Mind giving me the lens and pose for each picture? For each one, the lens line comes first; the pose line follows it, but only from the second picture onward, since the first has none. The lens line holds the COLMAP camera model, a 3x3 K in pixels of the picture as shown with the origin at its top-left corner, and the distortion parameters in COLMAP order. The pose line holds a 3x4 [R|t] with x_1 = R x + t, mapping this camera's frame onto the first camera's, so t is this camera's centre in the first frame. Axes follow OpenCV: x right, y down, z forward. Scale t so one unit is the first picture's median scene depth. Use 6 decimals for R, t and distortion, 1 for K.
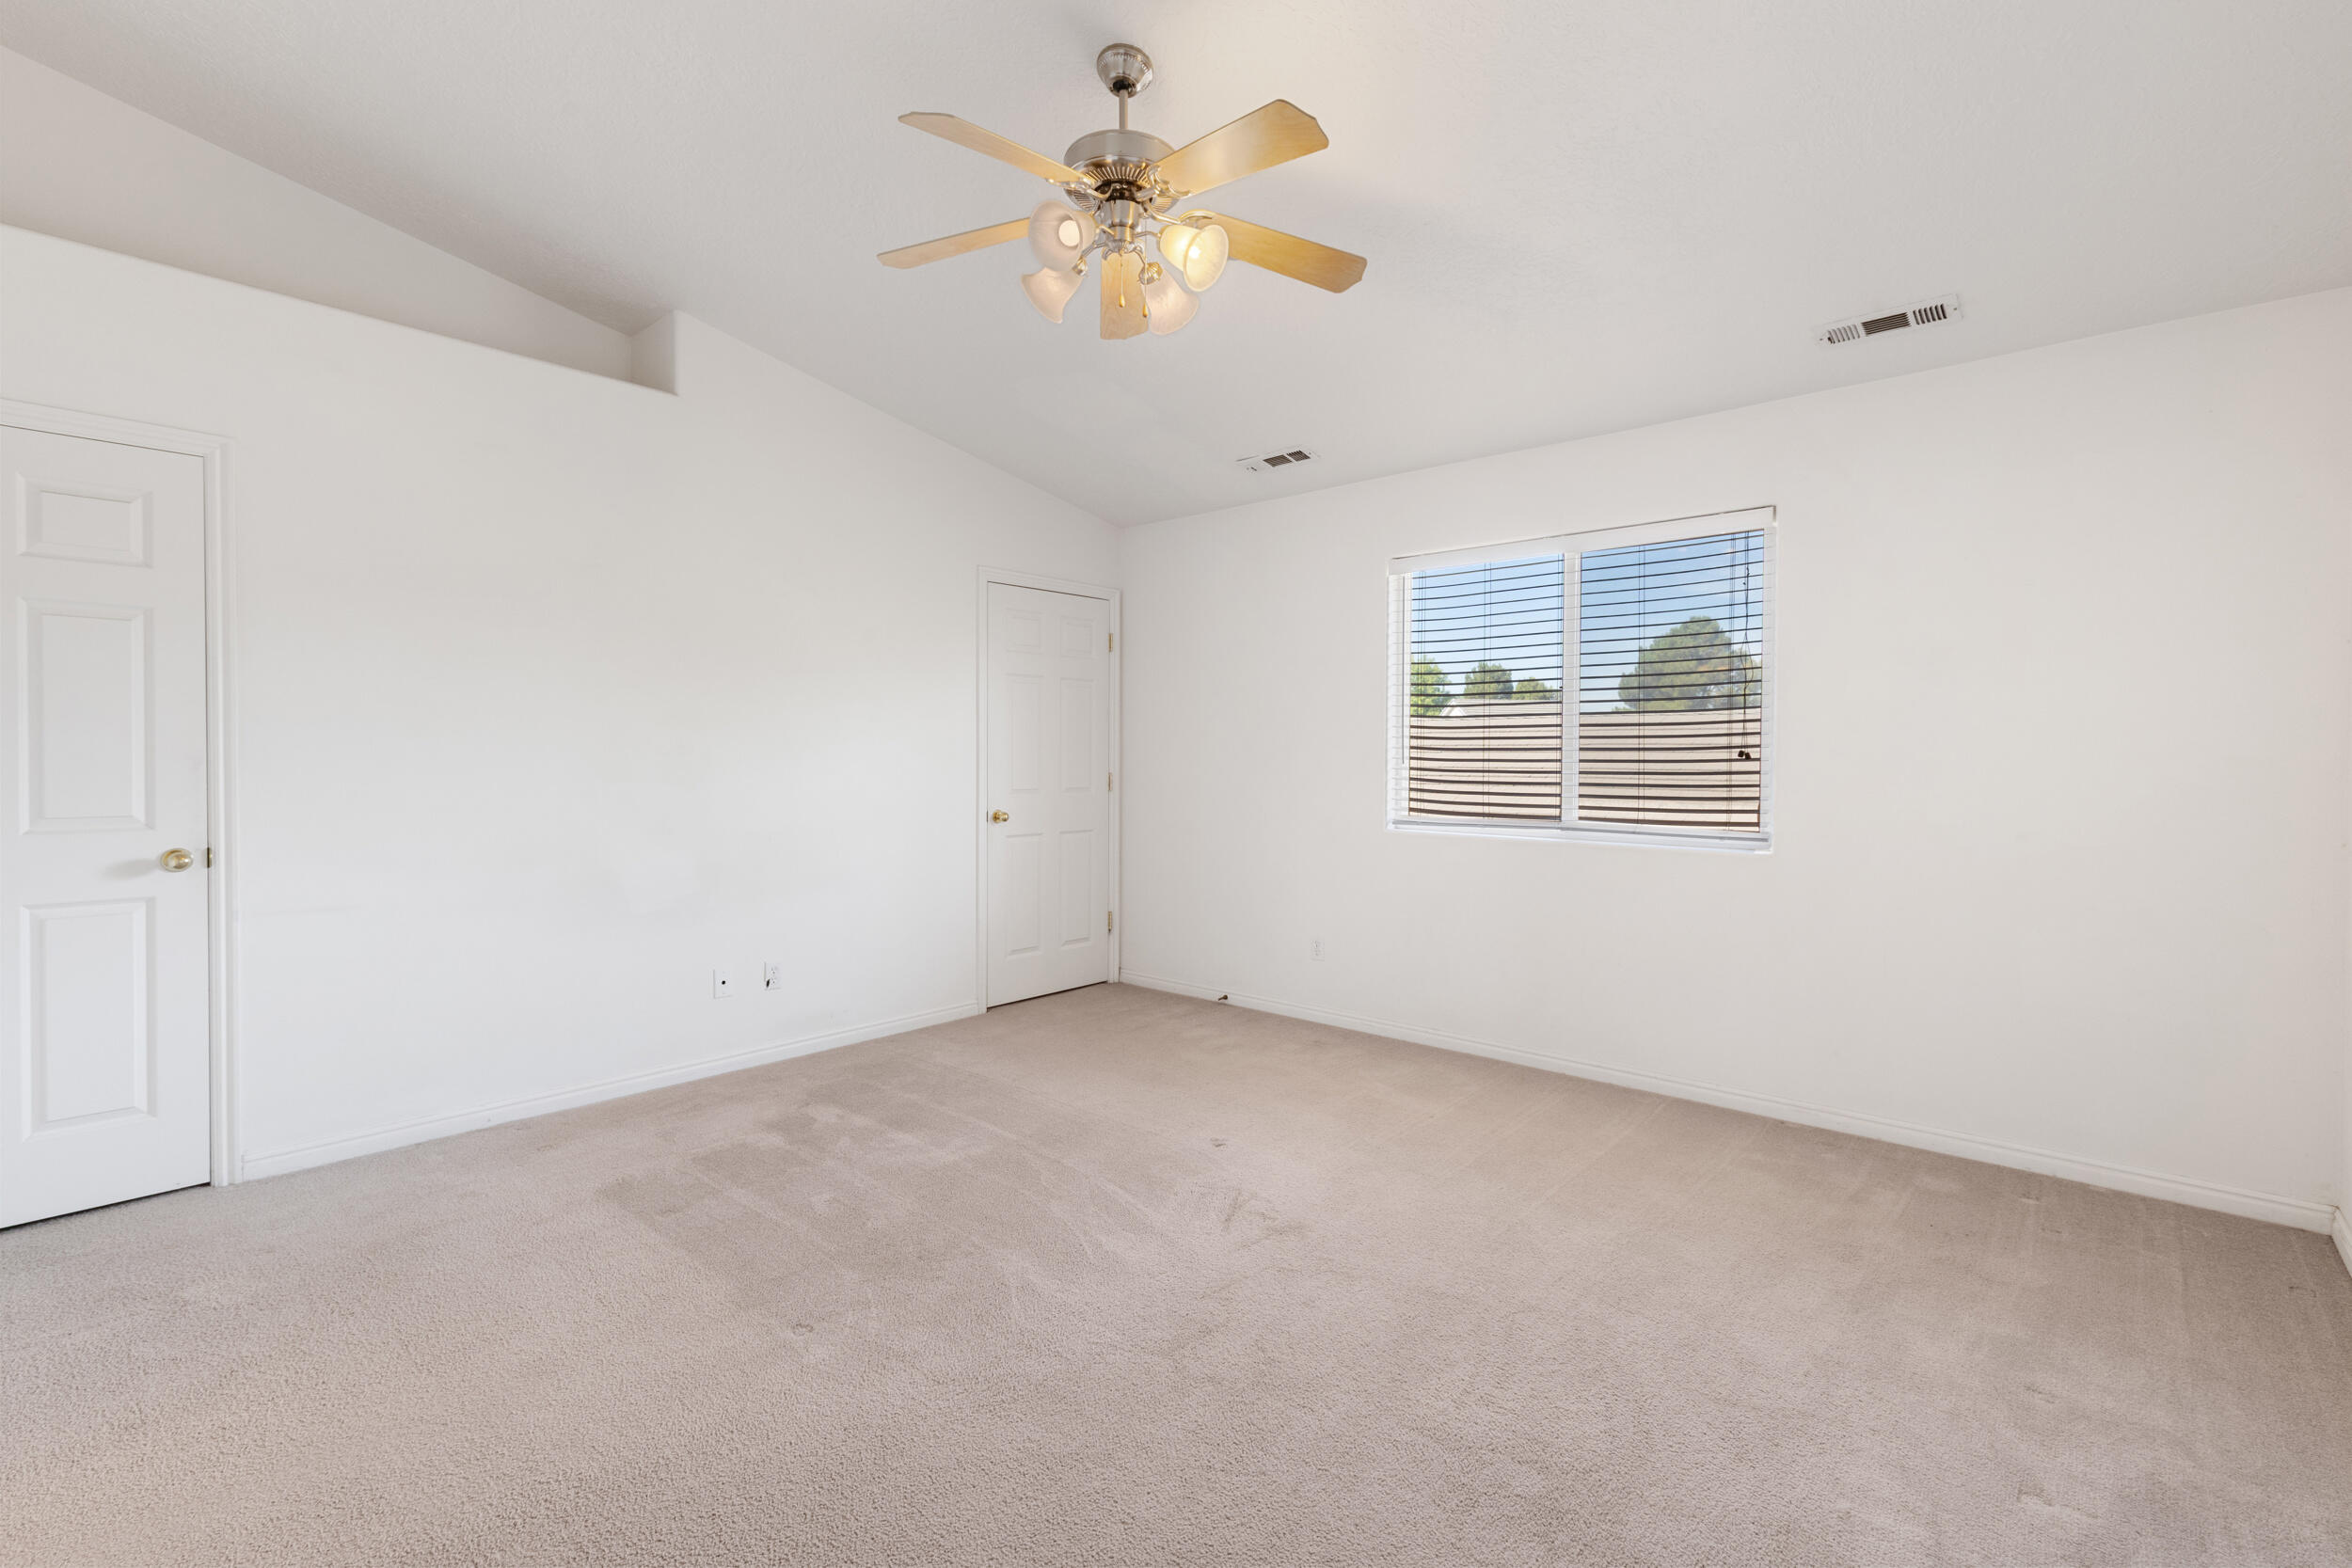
lens RADIAL K [[1066.6, 0, 1175.1], [0, 1066.6, 780.5], [0, 0, 1]] dist [0.003796, 0.000324]
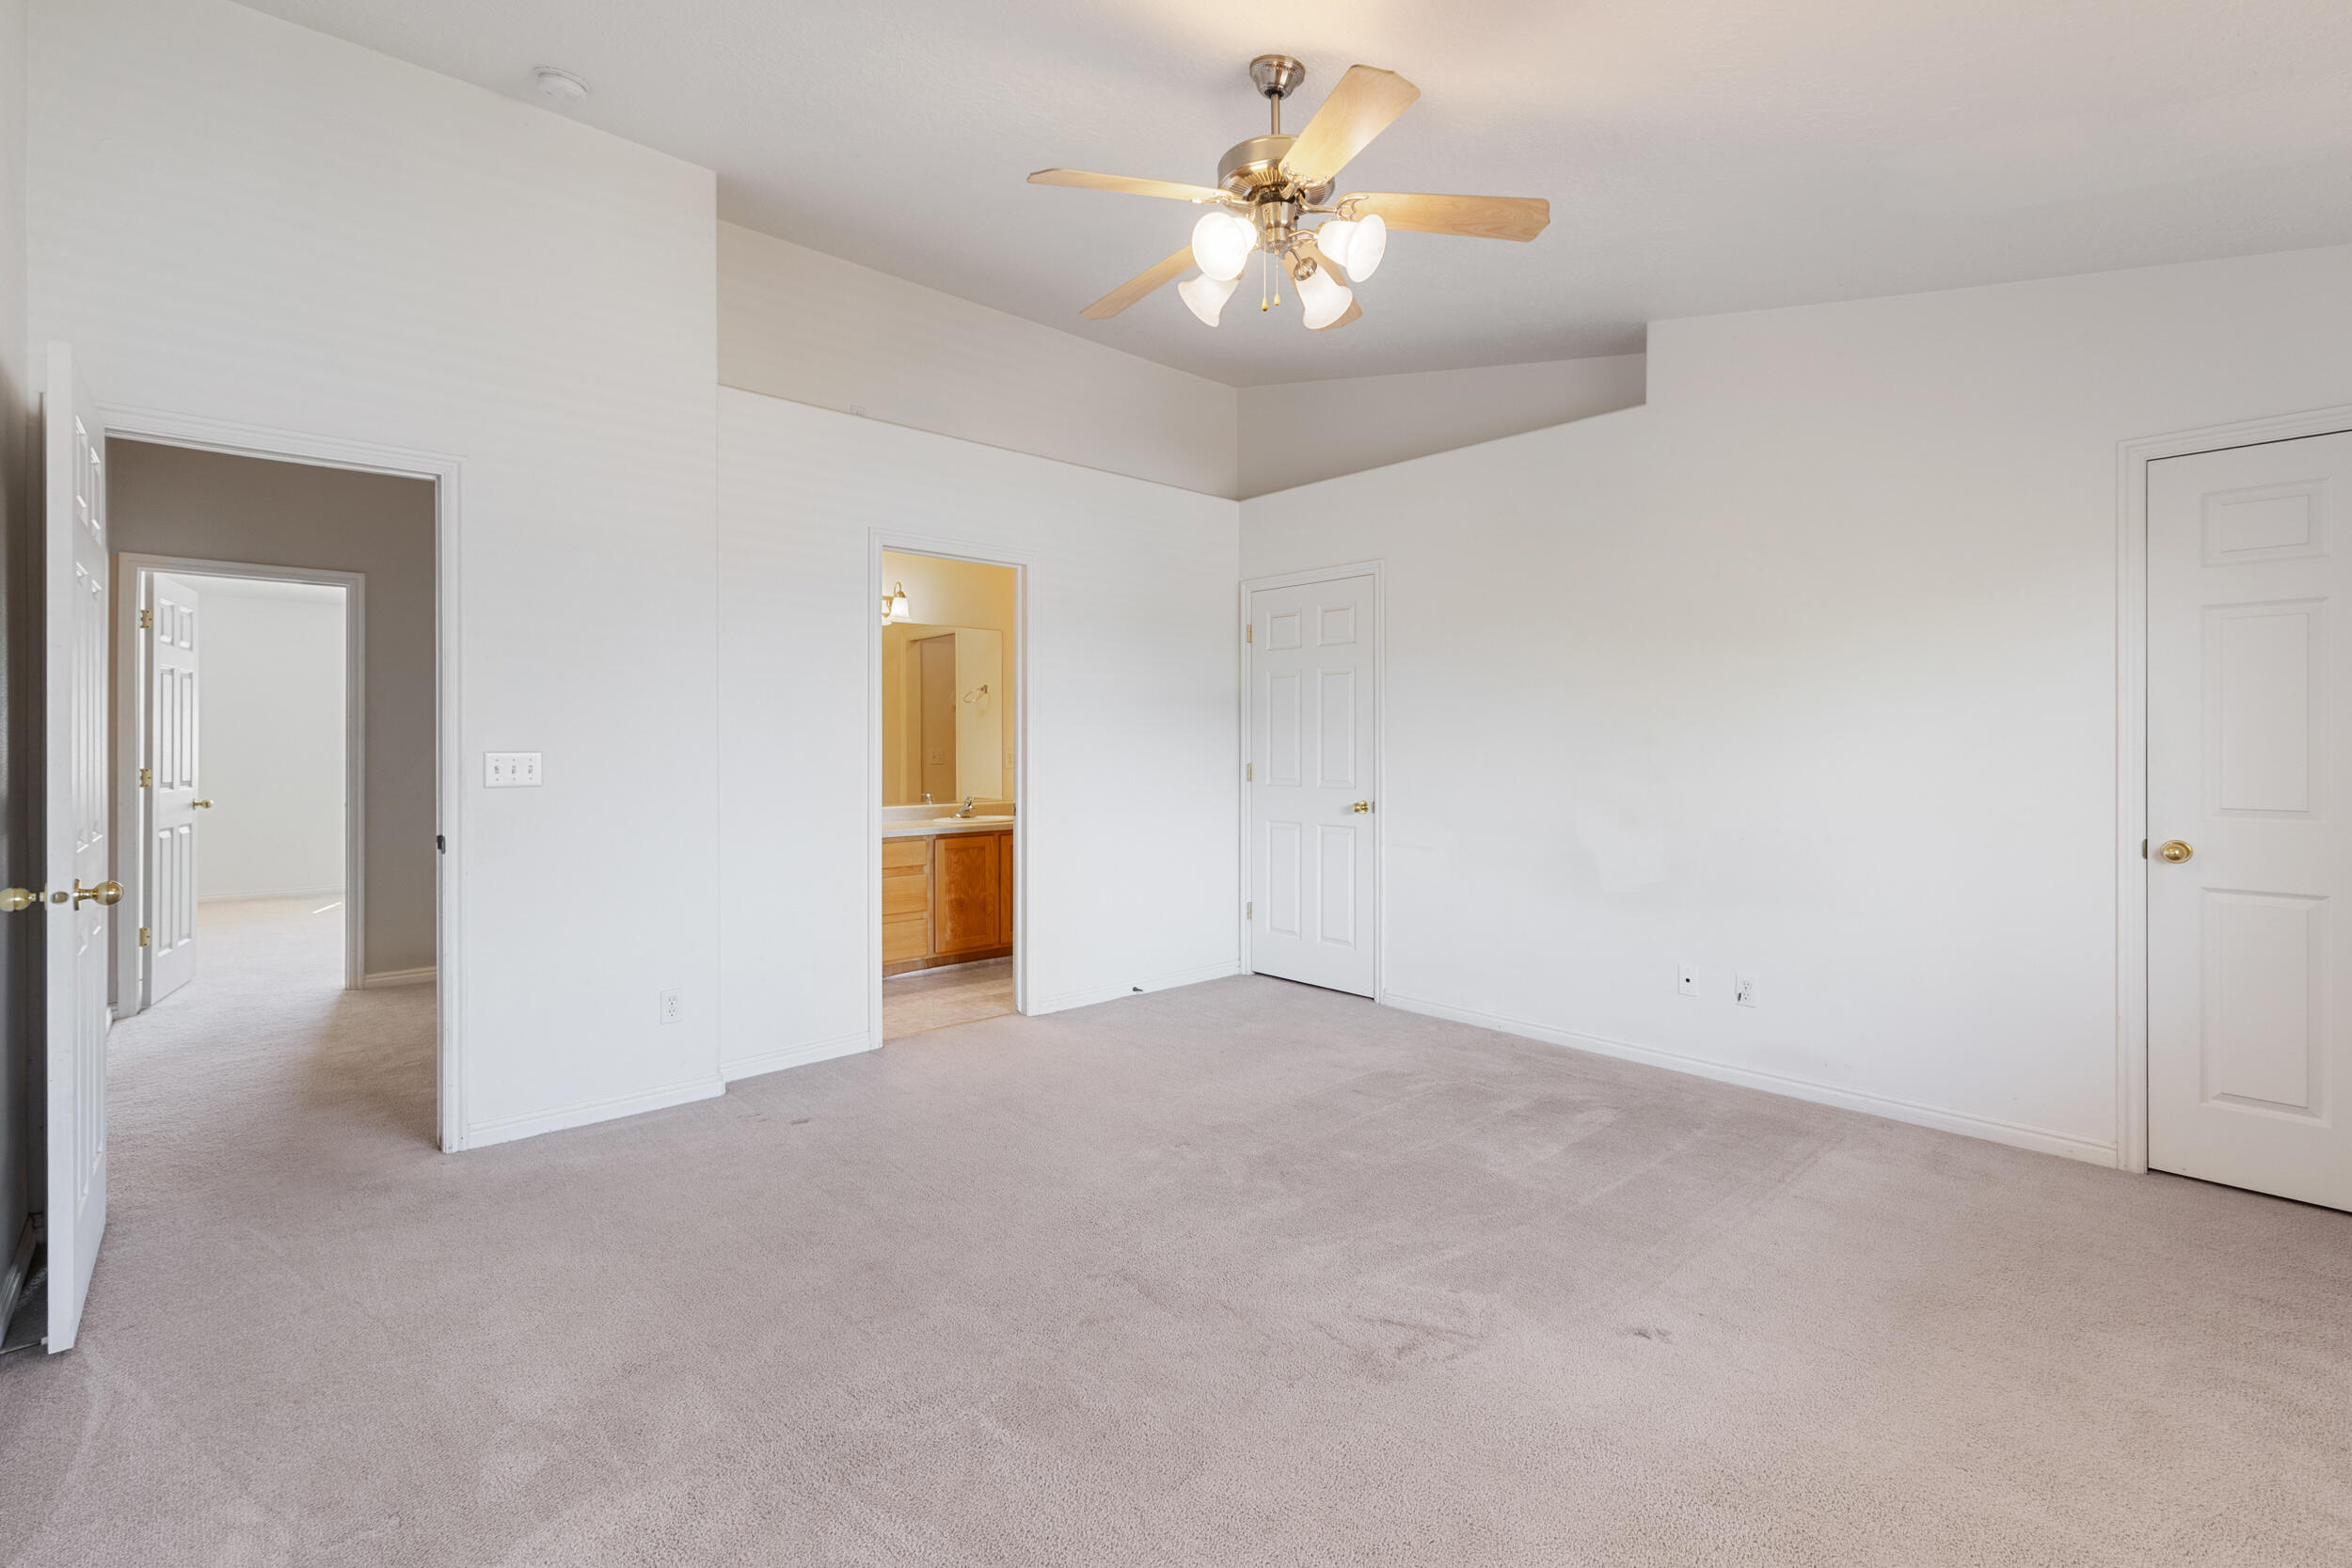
lens RADIAL K [[1066.6, 0, 1169.8], [0, 1066.6, 754.4], [0, 0, 1]] dist [0.003796, 0.000324]
pose [[-0.116524, 0.001035, -0.993187, 0.769959], [-0.025413, 0.999669, 0.004023, -0.010420], [0.992863, 0.025709, -0.116460, 0.823402]]
